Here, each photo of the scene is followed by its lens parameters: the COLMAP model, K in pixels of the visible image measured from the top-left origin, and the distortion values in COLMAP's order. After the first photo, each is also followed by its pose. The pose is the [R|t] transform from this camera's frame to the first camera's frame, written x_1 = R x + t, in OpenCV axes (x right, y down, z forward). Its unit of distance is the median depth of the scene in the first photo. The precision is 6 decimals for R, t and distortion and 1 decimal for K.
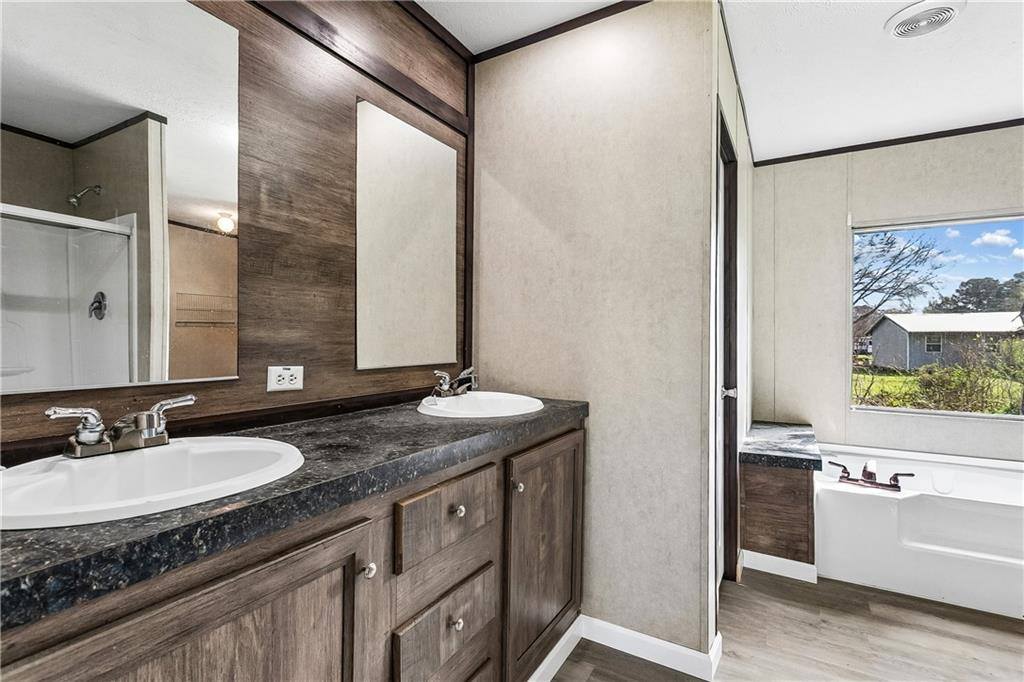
lens RADIAL K [[481.9, 0, 502.9], [0, 481.9, 338.7], [0, 0, 1]] dist [-0.003202, 0.001464]
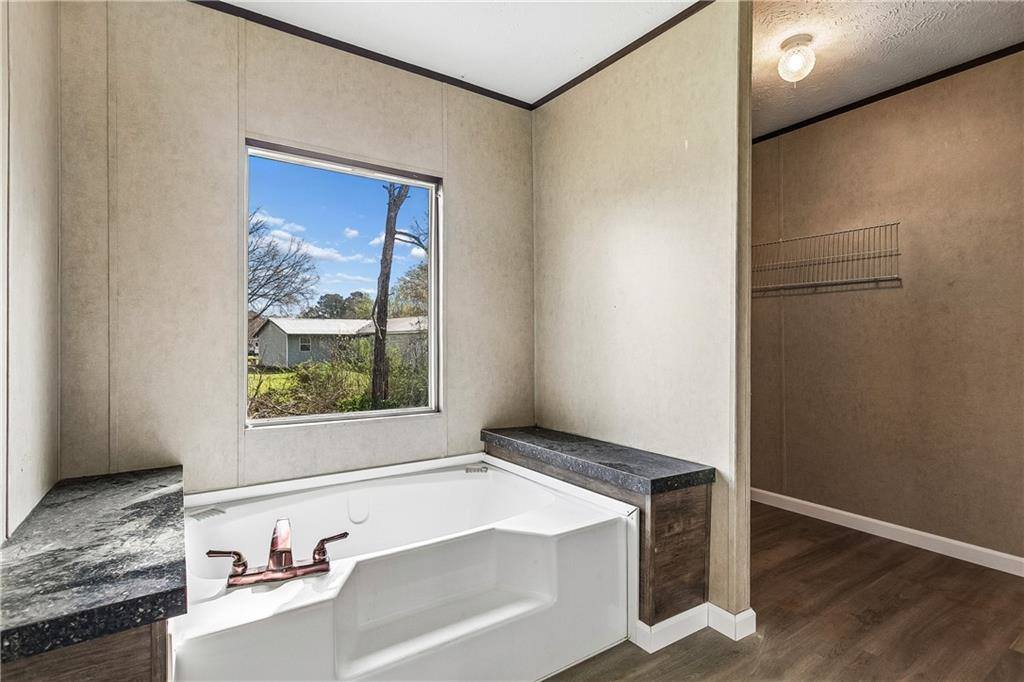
lens RADIAL K [[481.9, 0, 502.5], [0, 481.9, 341.2], [0, 0, 1]] dist [-0.003202, 0.001464]
pose [[0.430735, -0.001992, 0.902476, 0.079160], [0.003925, 0.999992, 0.000334, 0.009318], [-0.902470, 0.003398, 0.430740, 0.112281]]
